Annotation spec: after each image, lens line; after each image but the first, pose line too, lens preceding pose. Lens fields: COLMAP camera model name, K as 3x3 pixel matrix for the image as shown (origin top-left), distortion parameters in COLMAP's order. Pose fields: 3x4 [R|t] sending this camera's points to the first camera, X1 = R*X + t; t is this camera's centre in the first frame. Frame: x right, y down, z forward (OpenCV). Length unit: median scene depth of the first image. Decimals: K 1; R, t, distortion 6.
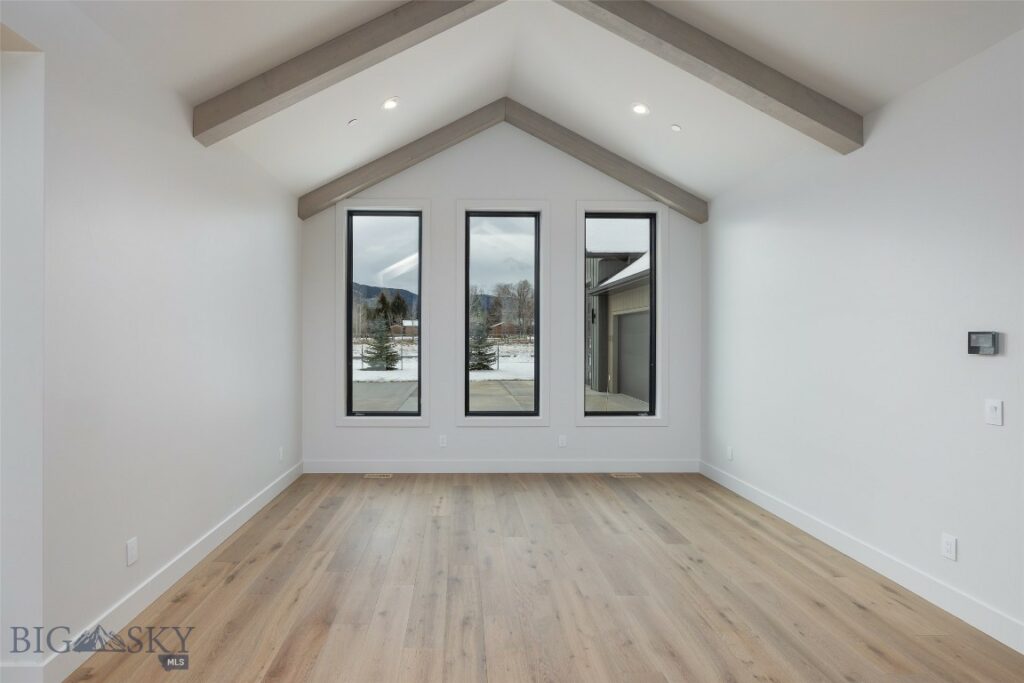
lens RADIAL K [[523.4, 0, 476.1], [0, 523.4, 340.2], [0, 0, 1]] dist [-0.002569, 0.000090]
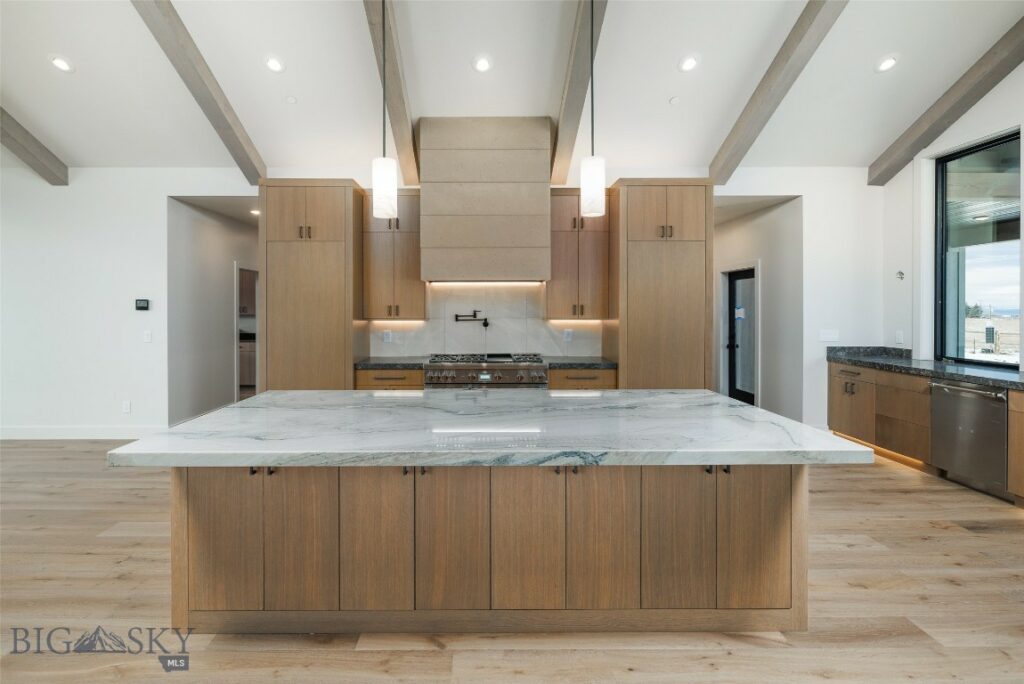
lens RADIAL K [[467.1, 0, 482.8], [0, 467.1, 311.5], [0, 0, 1]] dist [-0.003455, -0.000484]
pose [[0.035567, -0.012372, 0.999291, -0.414473], [0.004010, 0.999917, 0.012237, 0.006962], [-0.999359, 0.003572, 0.035613, -0.214347]]
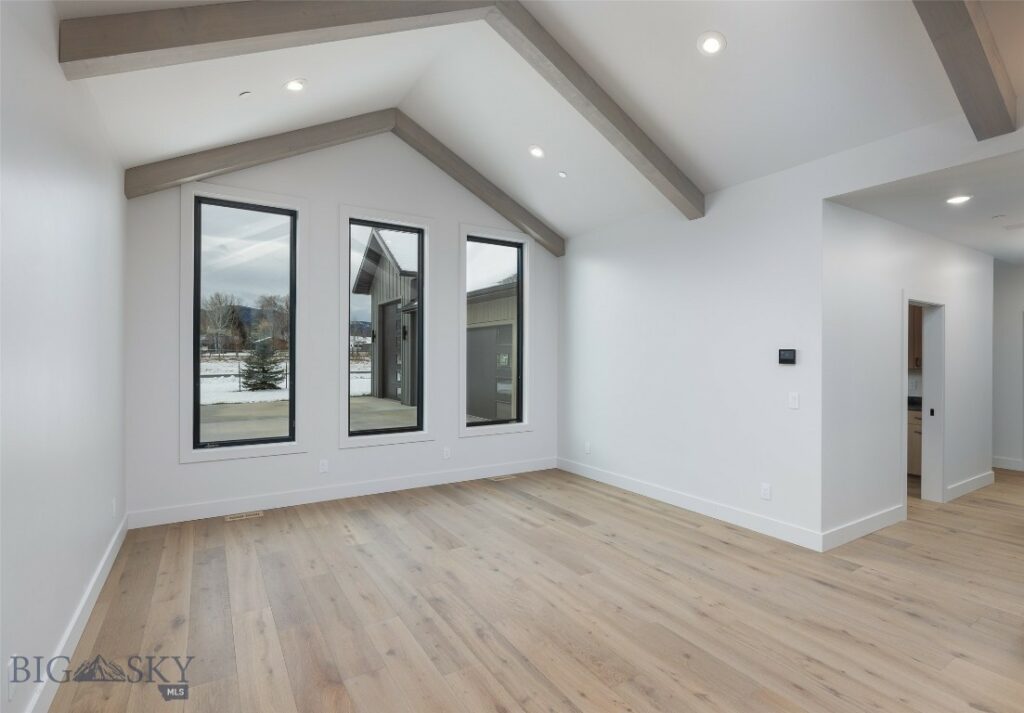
lens RADIAL K [[502.2, 0, 543.7], [0, 502.2, 356.9], [0, 0, 1]] dist [-0.003185, 0.000997]
pose [[0.847839, -0.001871, 0.530250, -0.205966], [0.001481, 0.999998, 0.001161, 0.001620], [-0.530251, -0.000199, 0.847841, 0.055044]]
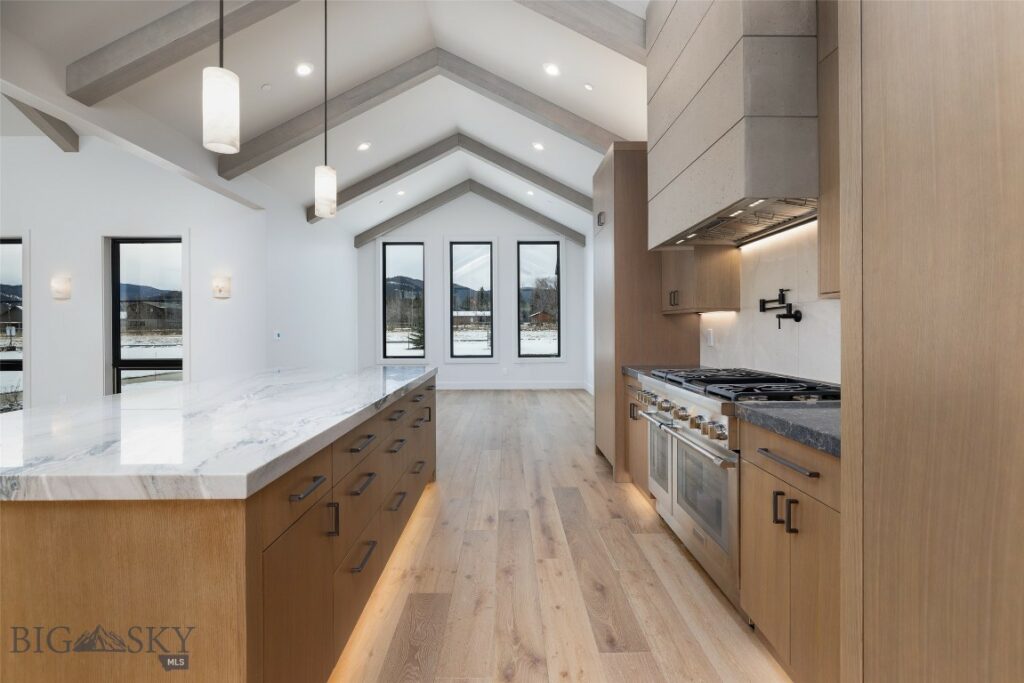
lens RADIAL K [[477.8, 0, 512.9], [0, 477.8, 326.9], [0, 0, 1]] dist [-0.001835, -0.000231]
pose [[0.999830, -0.010187, -0.015344, 0.221764], [0.010112, 0.999937, -0.004940, 0.051196], [0.015394, 0.004784, 0.999870, -0.623654]]
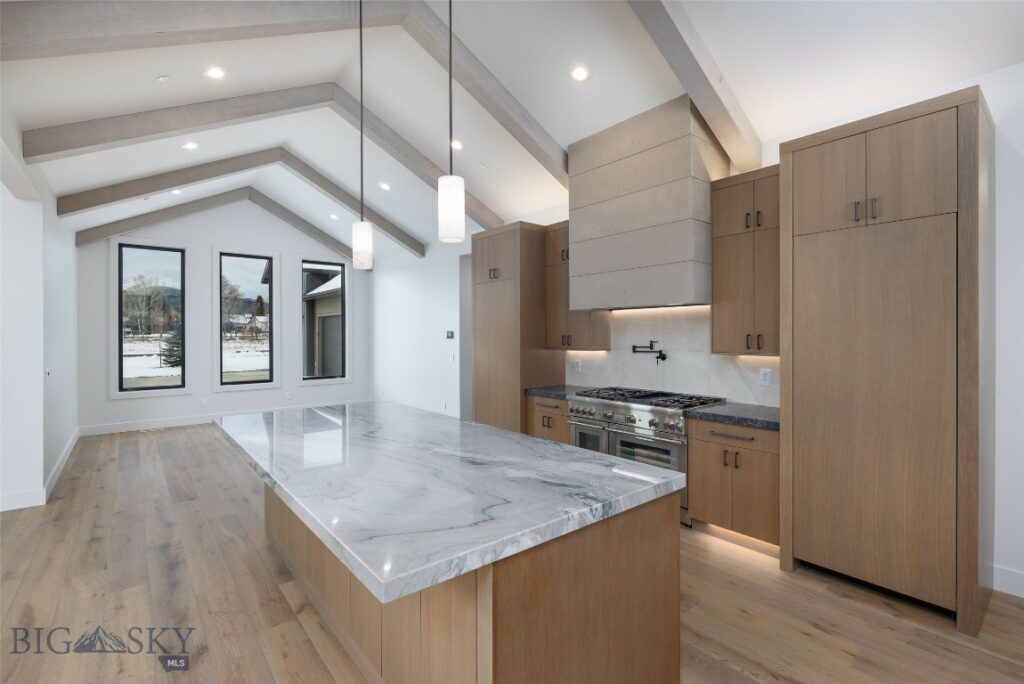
lens RADIAL K [[464.3, 0, 514.7], [0, 464.3, 337.1], [0, 0, 1]] dist [0.001111, 0.000279]
pose [[0.790691, -0.009973, 0.612135, -0.176742], [0.008679, 0.999949, 0.005081, 0.003546], [-0.612154, 0.001295, 0.790737, -0.635207]]
